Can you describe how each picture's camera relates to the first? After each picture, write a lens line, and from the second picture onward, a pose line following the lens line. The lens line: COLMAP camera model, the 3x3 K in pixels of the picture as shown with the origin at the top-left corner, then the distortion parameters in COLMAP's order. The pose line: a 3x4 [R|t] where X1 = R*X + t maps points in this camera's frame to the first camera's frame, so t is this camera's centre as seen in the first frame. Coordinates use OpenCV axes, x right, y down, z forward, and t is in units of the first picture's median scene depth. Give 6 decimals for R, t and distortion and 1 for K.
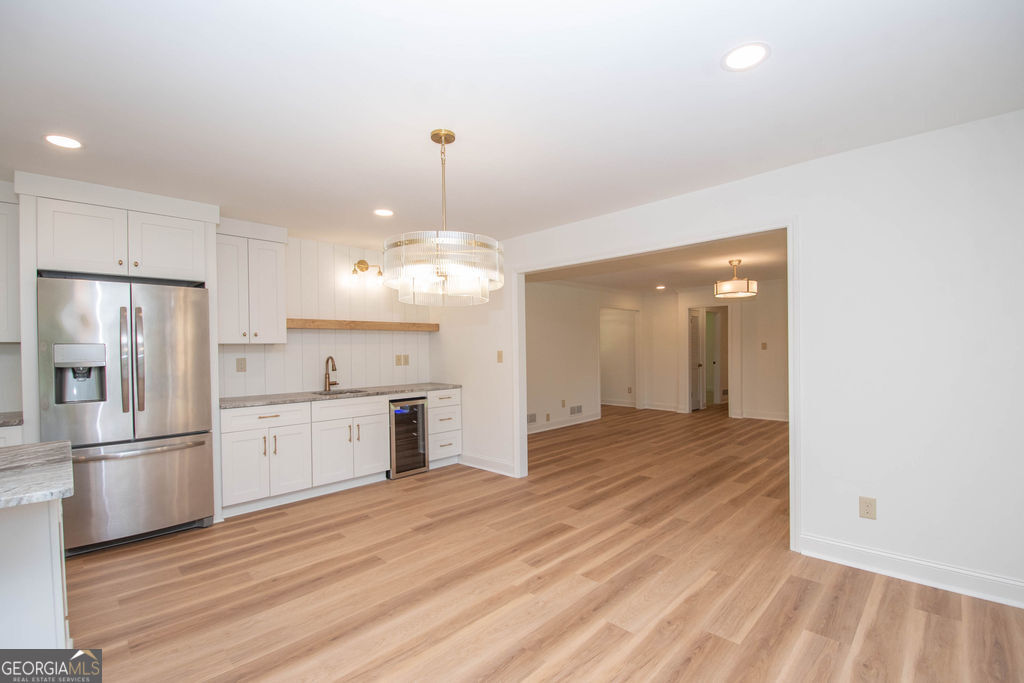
lens RADIAL K [[451.4, 0, 502.4], [0, 451.4, 350.5], [0, 0, 1]] dist [-0.004355, -0.007473]
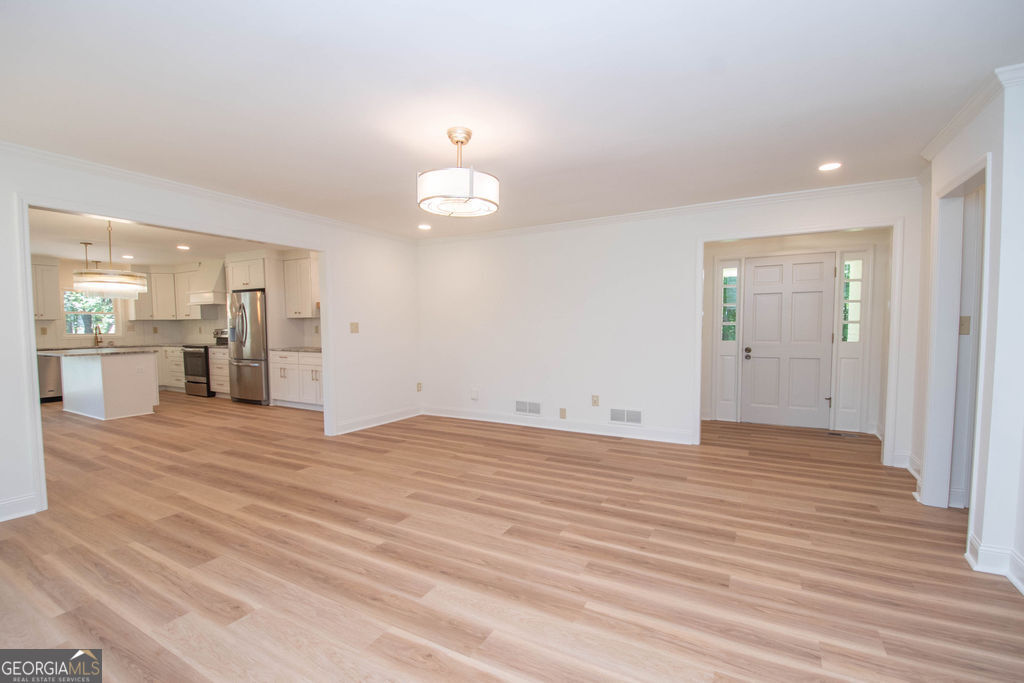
lens RADIAL K [[451.4, 0, 511.4], [0, 451.4, 339.5], [0, 0, 1]] dist [-0.004355, -0.007473]
pose [[0.276512, 0.041599, -0.960110, 1.433249], [-0.003705, 0.999101, 0.042222, -0.006383], [0.961003, -0.008118, 0.276418, 1.314751]]
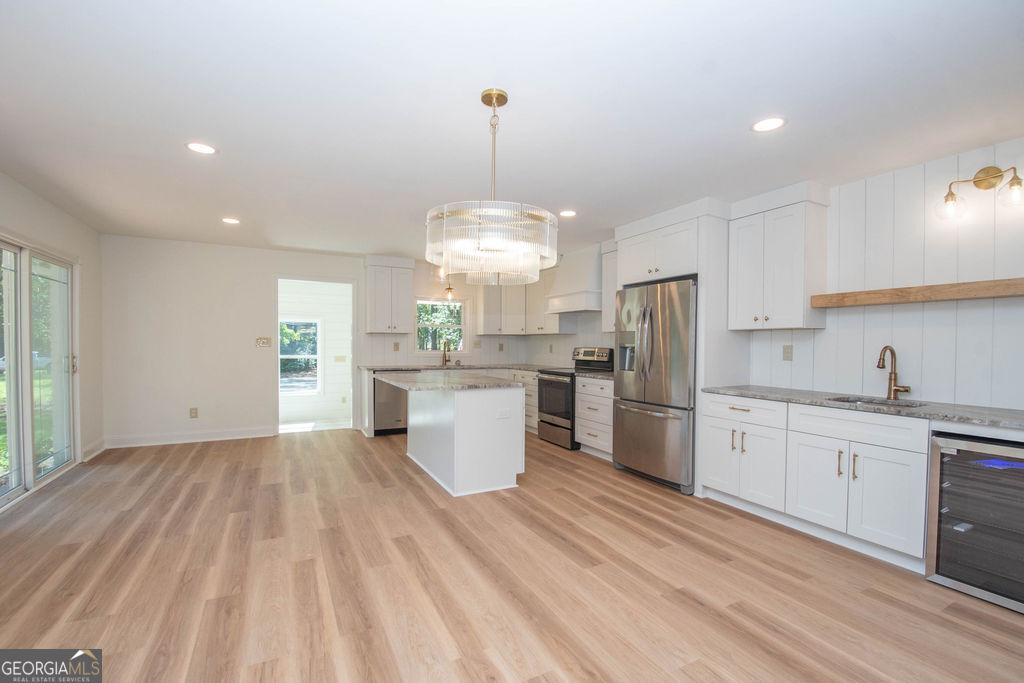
lens RADIAL K [[451.4, 0, 521.0], [0, 451.4, 344.0], [0, 0, 1]] dist [-0.004355, -0.007473]
pose [[-0.284014, 0.012250, -0.958742, 0.446684], [-0.010292, 0.999822, 0.015824, 0.005930], [0.958765, 0.014362, -0.283838, 0.789442]]
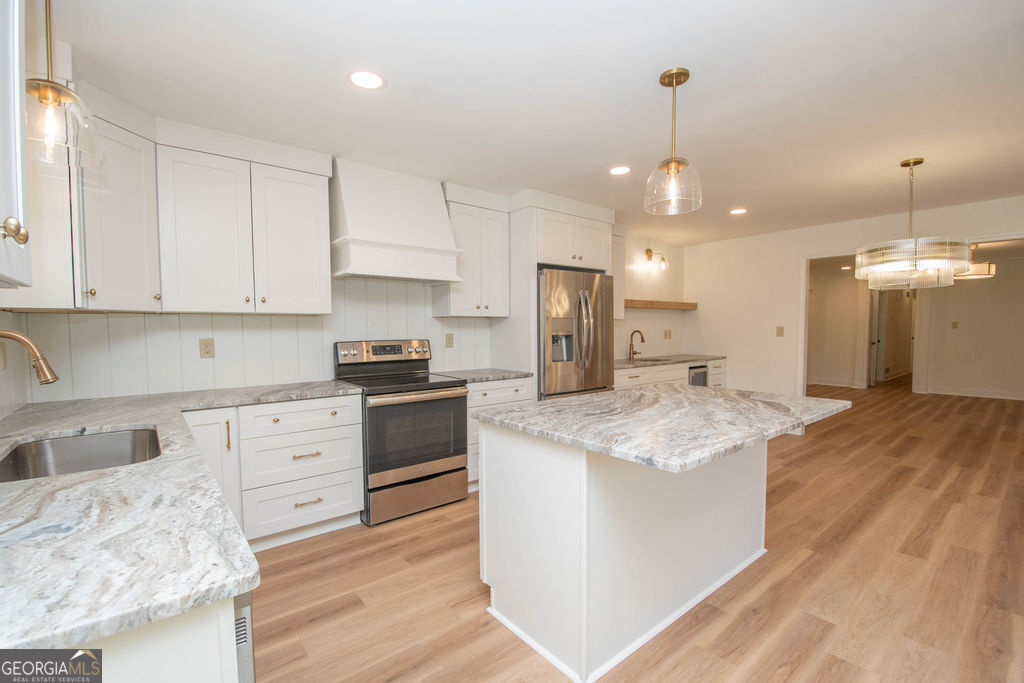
lens RADIAL K [[451.4, 0, 510.8], [0, 451.4, 338.4], [0, 0, 1]] dist [-0.004355, -0.007473]
pose [[0.993929, 0.006390, -0.109838, -0.683698], [-0.004575, 0.999849, 0.016770, 0.018864], [0.109929, -0.016165, 0.993808, -0.275377]]
